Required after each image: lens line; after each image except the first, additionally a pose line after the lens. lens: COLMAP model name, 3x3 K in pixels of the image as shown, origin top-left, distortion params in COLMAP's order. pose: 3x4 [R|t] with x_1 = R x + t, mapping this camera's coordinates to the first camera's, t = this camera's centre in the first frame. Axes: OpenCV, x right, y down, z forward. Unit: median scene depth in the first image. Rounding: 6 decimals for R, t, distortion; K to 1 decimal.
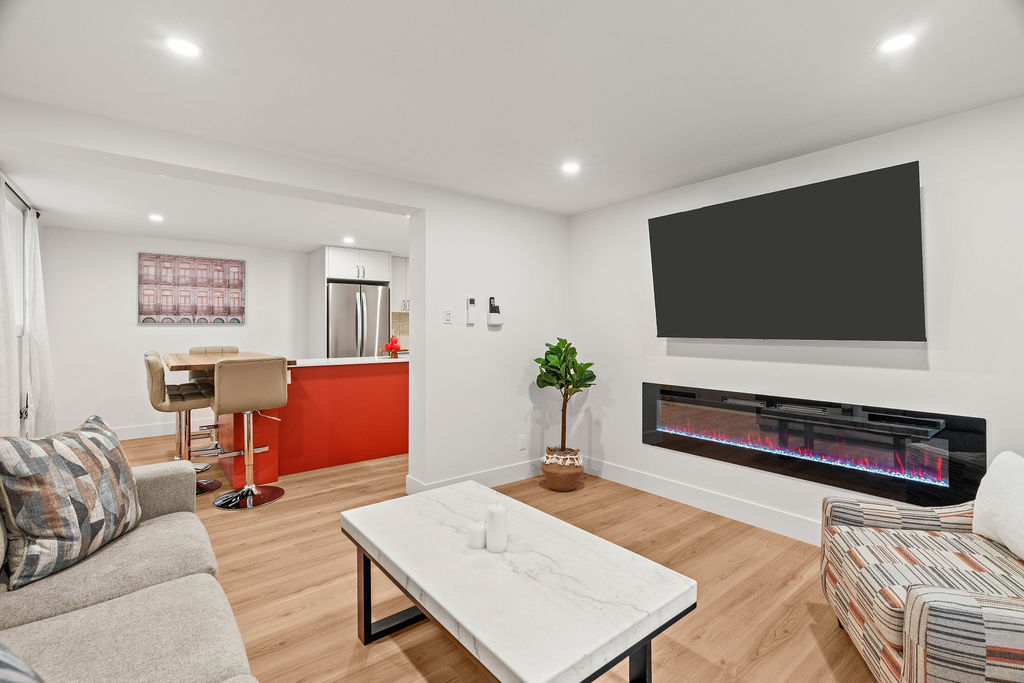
lens RADIAL K [[462.3, 0, 511.2], [0, 462.3, 326.0], [0, 0, 1]] dist [-0.007435, 0.002327]
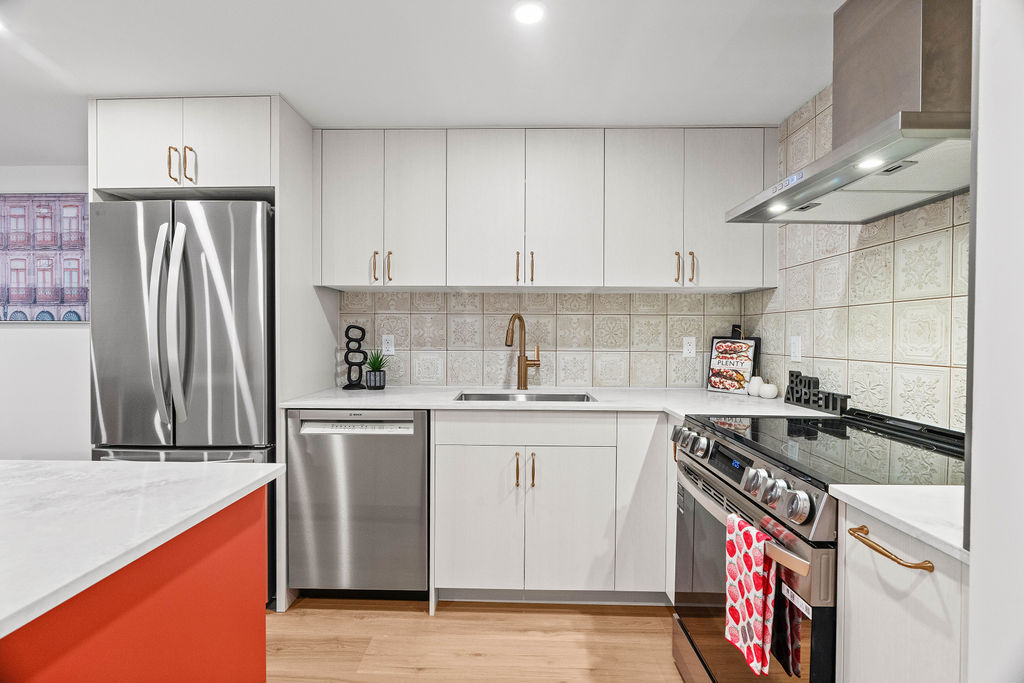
lens RADIAL K [[462.3, 0, 509.2], [0, 462.3, 341.4], [0, 0, 1]] dist [-0.007435, 0.002327]
pose [[0.771123, 0.010055, -0.636607, 0.083395], [-0.001339, 0.999899, 0.014171, 0.008958], [0.636685, -0.010075, 0.771058, 0.980143]]
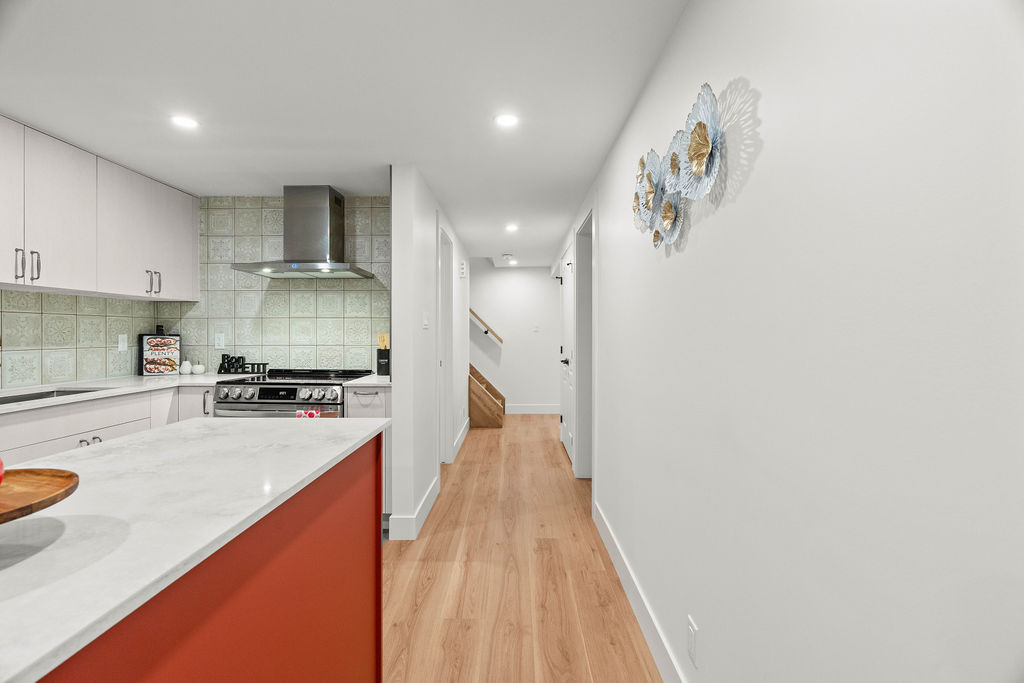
lens RADIAL K [[462.3, 0, 507.4], [0, 462.3, 334.0], [0, 0, 1]] dist [-0.007435, 0.002327]
pose [[0.634006, -0.003841, 0.773318, -0.223505], [-0.002134, 0.999975, 0.006717, 0.005259], [-0.773325, -0.005909, 0.633982, 0.712510]]
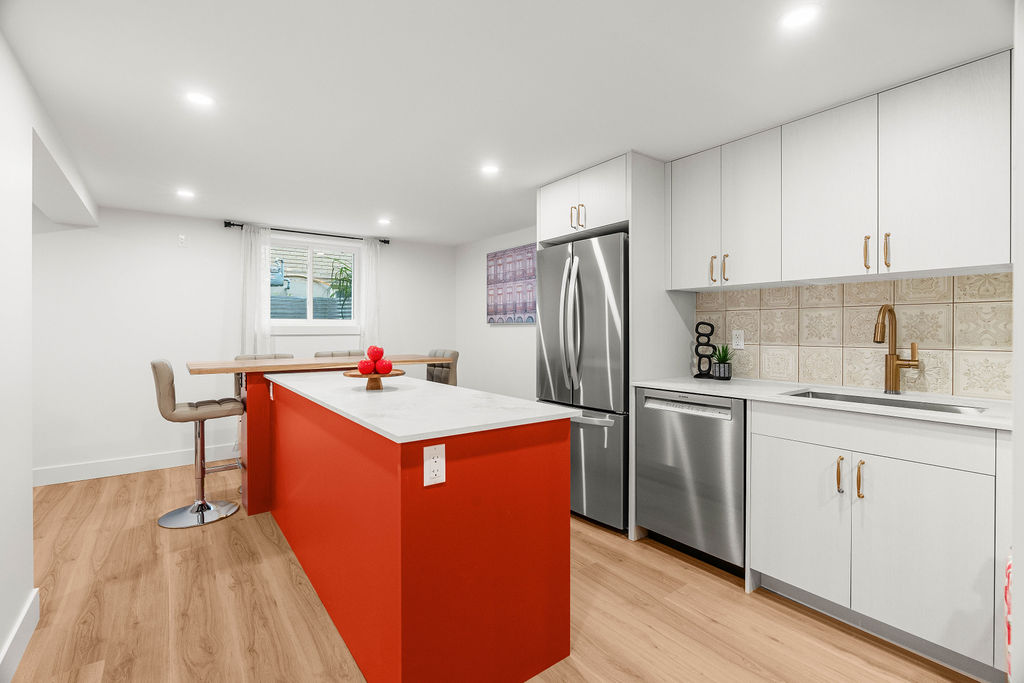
lens RADIAL K [[462.3, 0, 505.5], [0, 462.3, 330.8], [0, 0, 1]] dist [-0.007435, 0.002327]
pose [[-0.031949, 0.002286, -0.999487, 0.203187], [0.004680, 0.999987, 0.002138, 0.007722], [0.999479, -0.004610, -0.031959, 1.030307]]
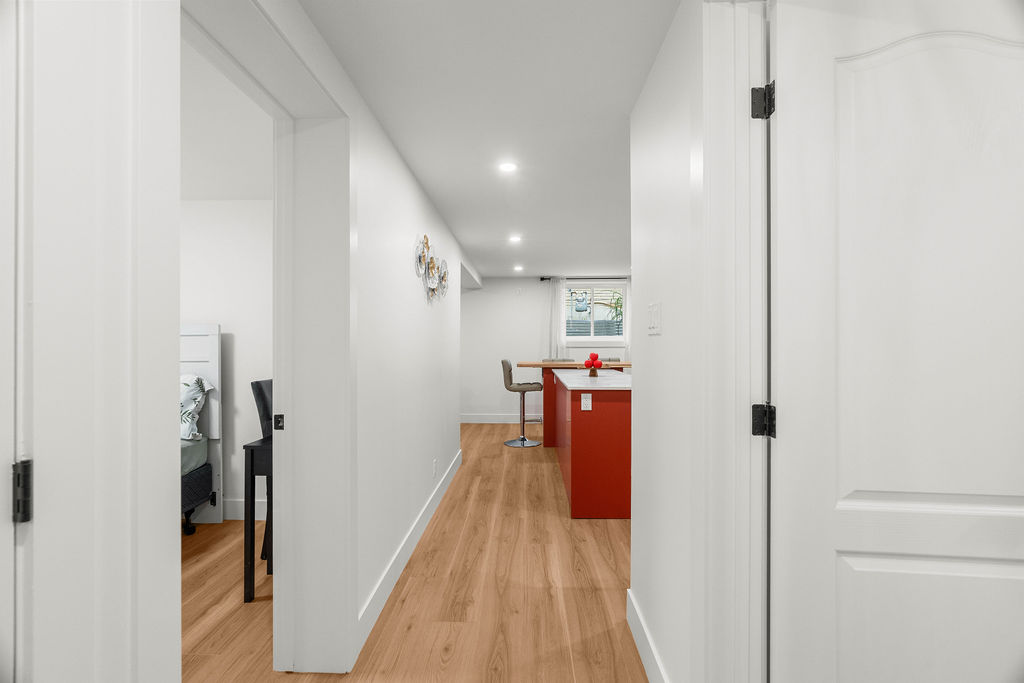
lens RADIAL K [[462.3, 0, 508.2], [0, 462.3, 344.2], [0, 0, 1]] dist [-0.007435, 0.002327]
pose [[-0.649652, 0.000010, -0.760231, 0.471956], [0.000036, 1.000000, -0.000019, 0.007839], [0.760231, -0.000040, -0.649652, 1.296371]]
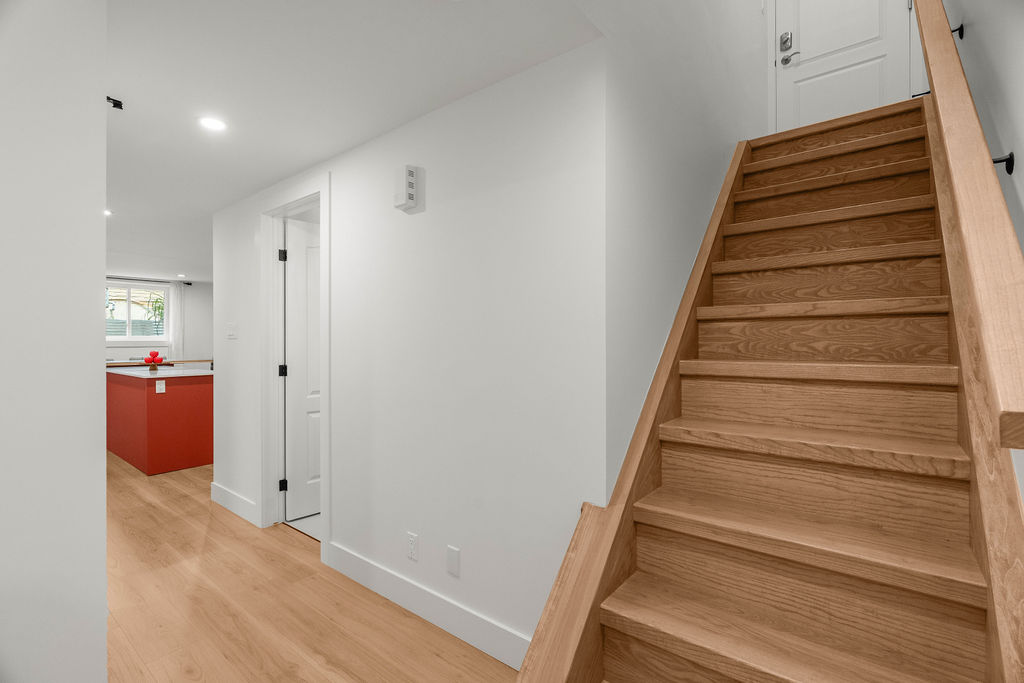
lens RADIAL K [[462.3, 0, 512.8], [0, 462.3, 342.4], [0, 0, 1]] dist [-0.007435, 0.002327]
pose [[0.234308, 0.001364, -0.972161, 0.886644], [0.002922, 0.999994, 0.002108, 0.004676], [0.972158, -0.003335, 0.234302, 1.397883]]
